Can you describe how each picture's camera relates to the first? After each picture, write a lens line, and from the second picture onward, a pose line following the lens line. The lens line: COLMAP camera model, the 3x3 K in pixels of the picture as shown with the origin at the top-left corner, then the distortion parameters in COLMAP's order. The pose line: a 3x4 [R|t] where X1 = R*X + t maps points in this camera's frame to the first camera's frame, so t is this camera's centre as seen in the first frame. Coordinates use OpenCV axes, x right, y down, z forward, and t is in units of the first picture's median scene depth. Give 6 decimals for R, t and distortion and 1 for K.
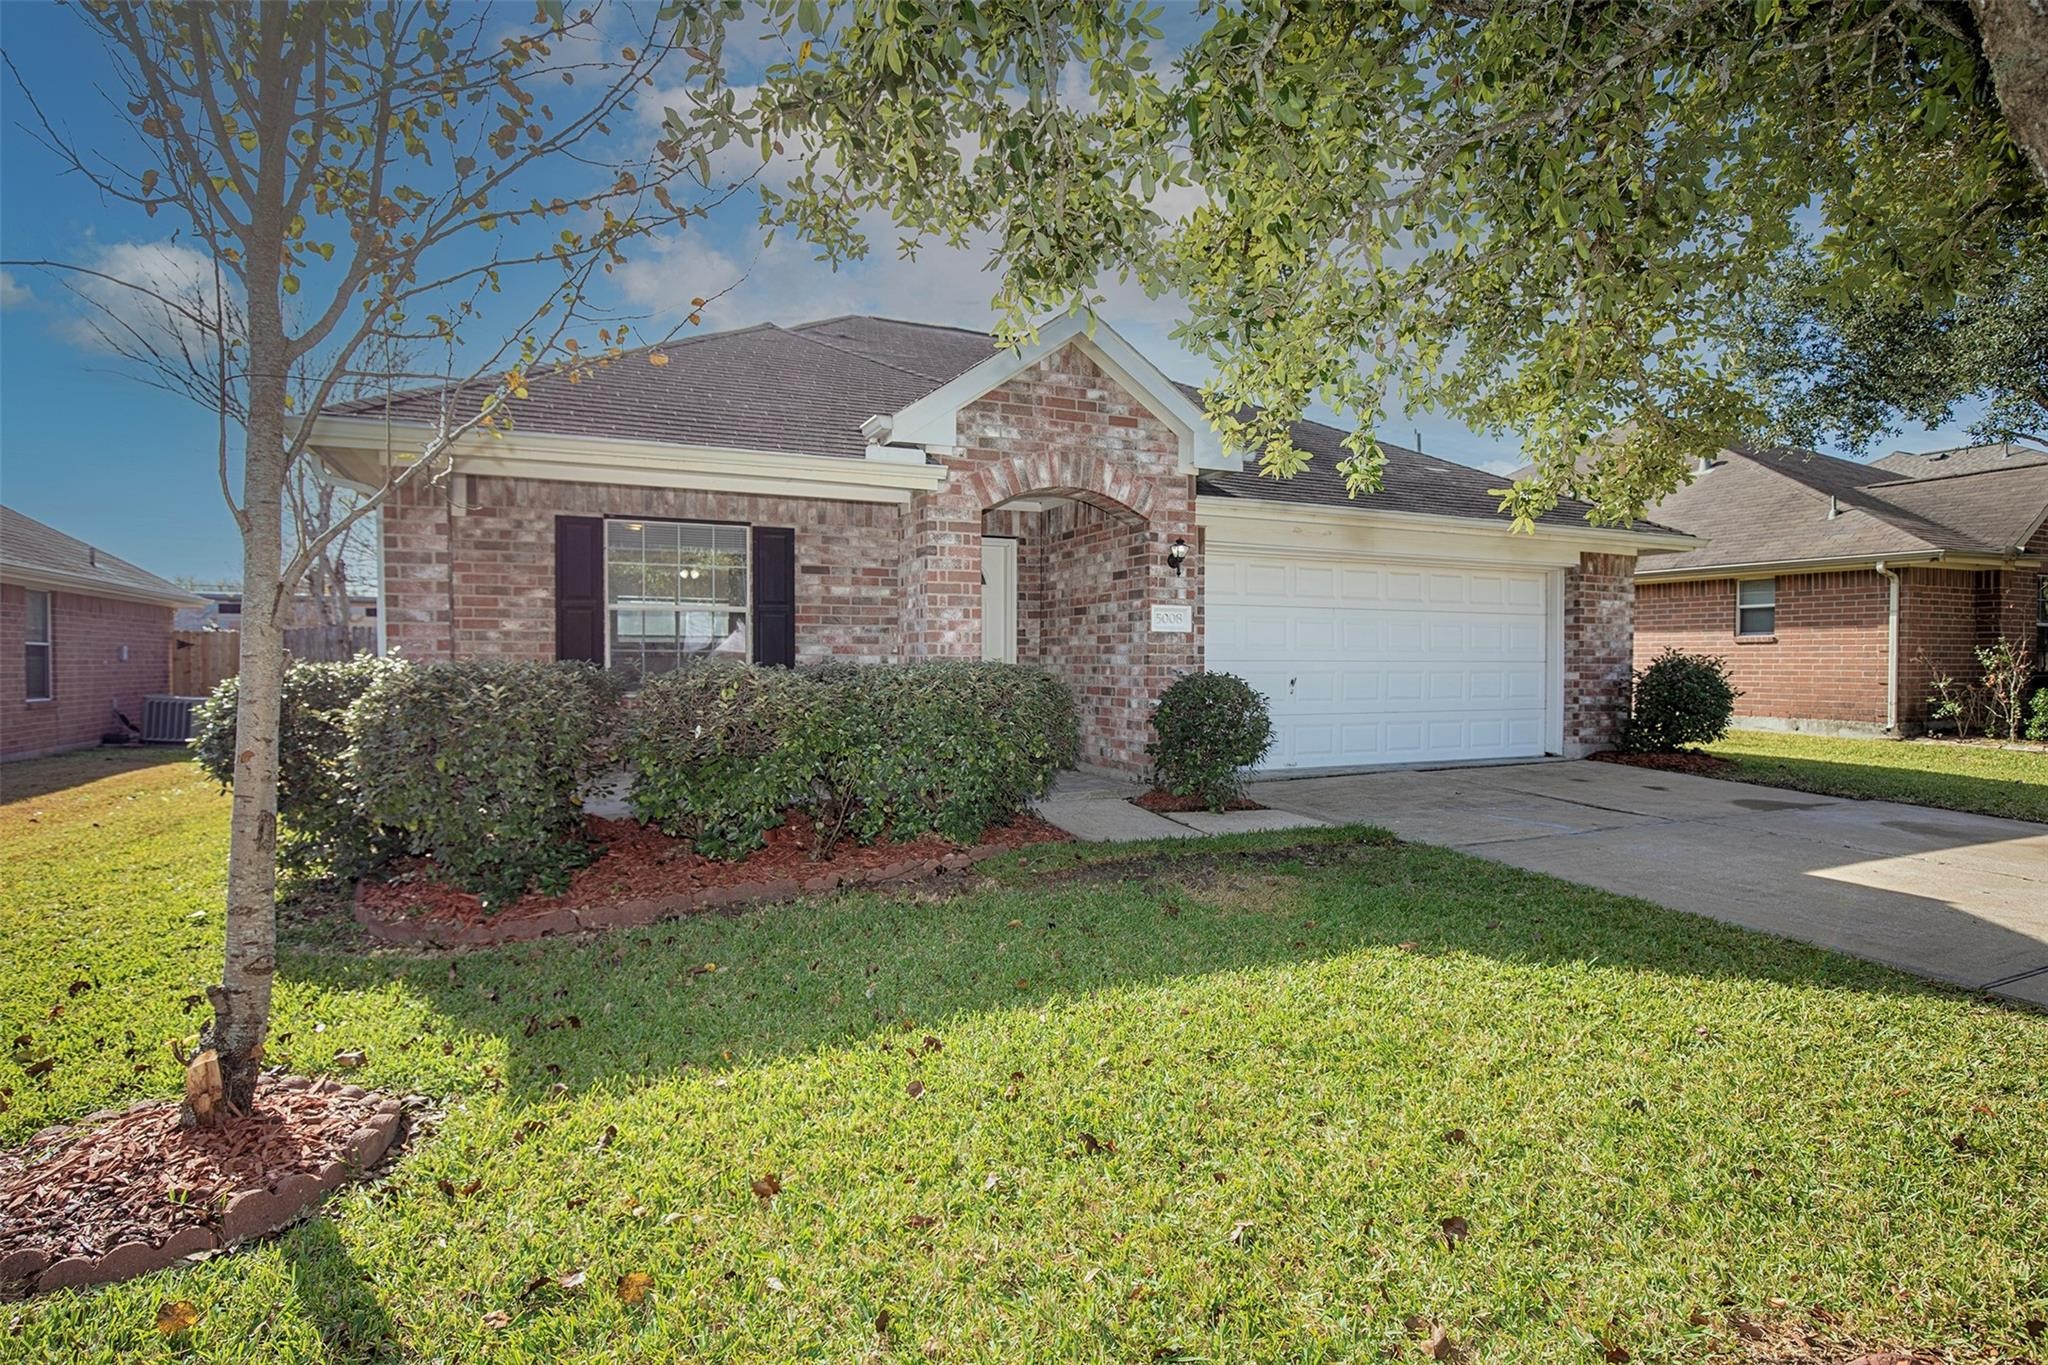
lens RADIAL K [[1025.5, 0, 1028.0], [0, 1025.5, 686.2], [0, 0, 1]] dist [-0.027225, -0.000040]
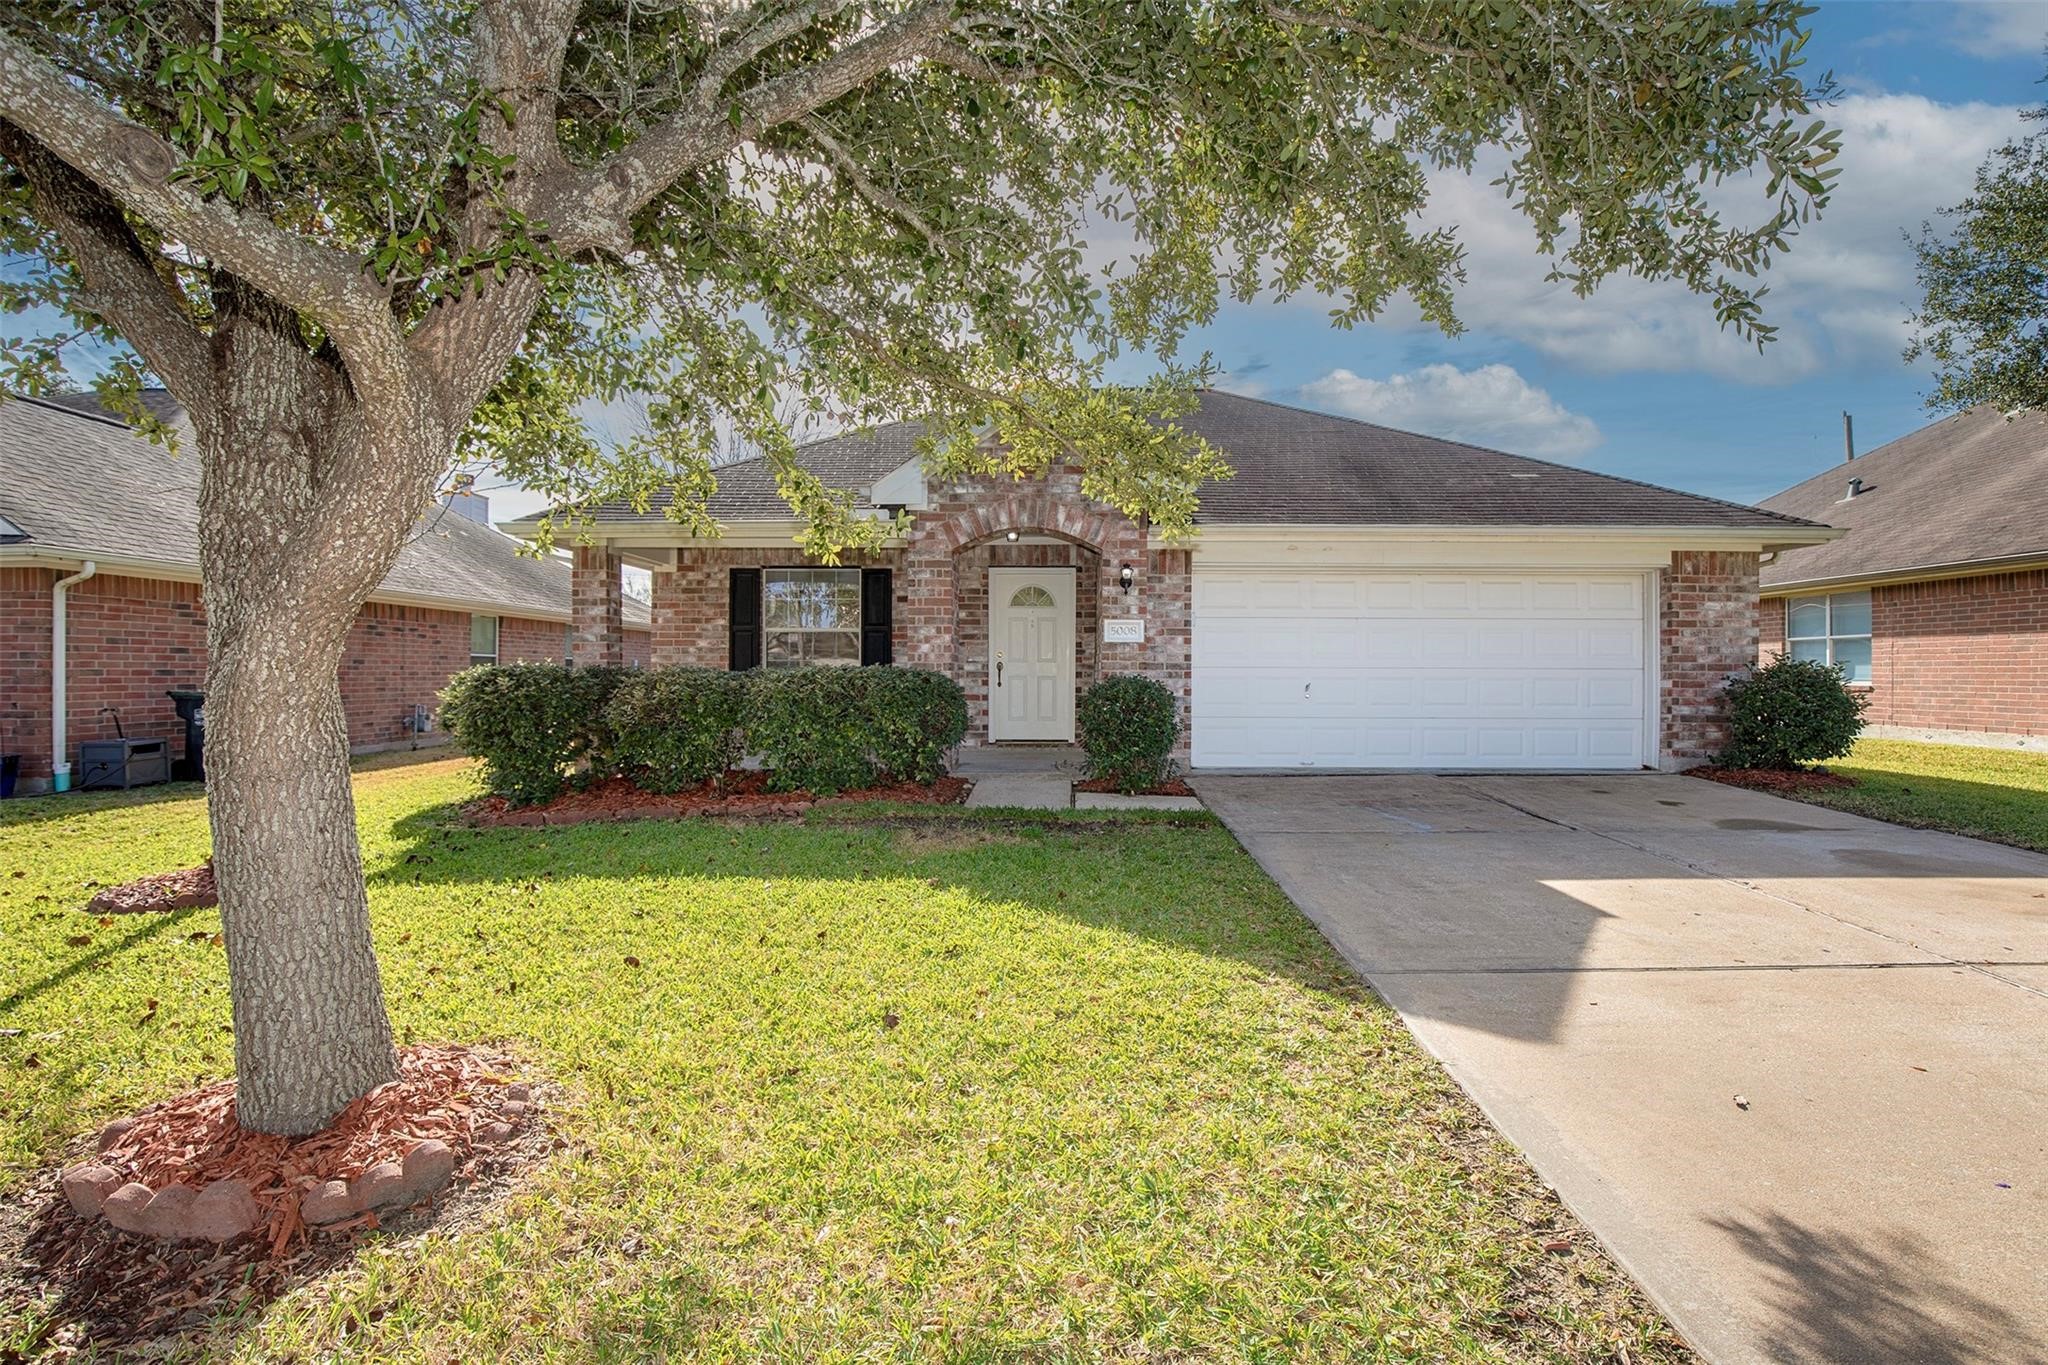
lens RADIAL K [[932.3, 0, 1042.9], [0, 932.3, 672.4], [0, 0, 1]] dist [-0.034062, 0.005161]
pose [[0.903137, 0.000502, -0.429351, 0.518303], [-0.012058, 0.999635, -0.024196, 0.009017], [0.429182, 0.027030, 0.902813, -0.009320]]
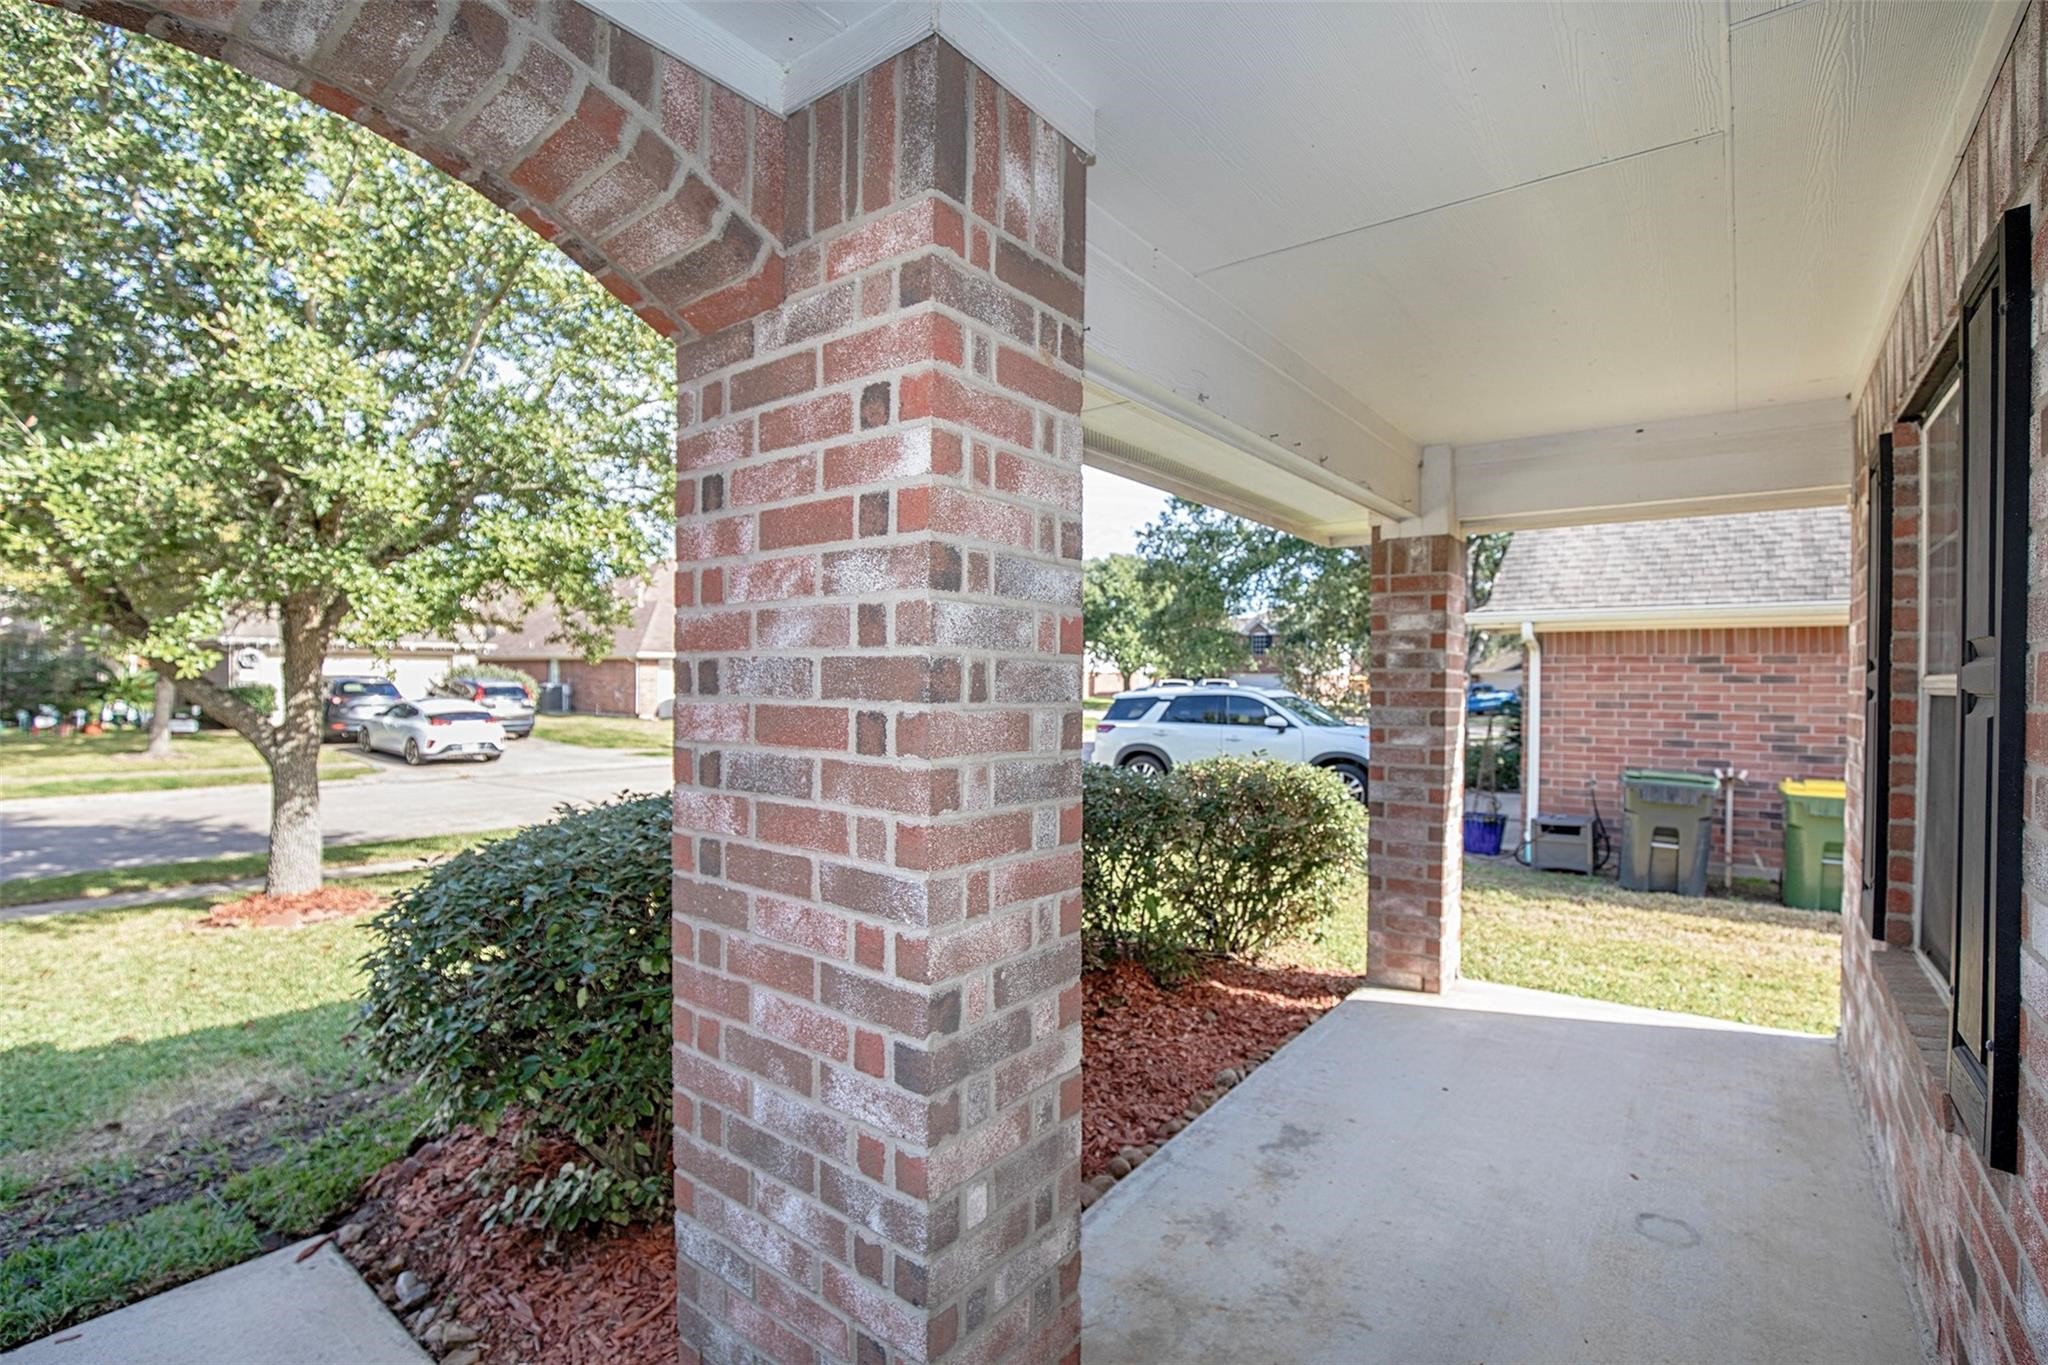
lens RADIAL K [[932.3, 0, 1039.2], [0, 932.3, 684.1], [0, 0, 1]] dist [-0.034062, 0.005161]
pose [[-0.879739, -0.008685, -0.475377, -0.009625], [-0.023032, 0.999438, 0.024364, -0.081189], [0.474898, 0.032383, -0.879445, 1.158509]]
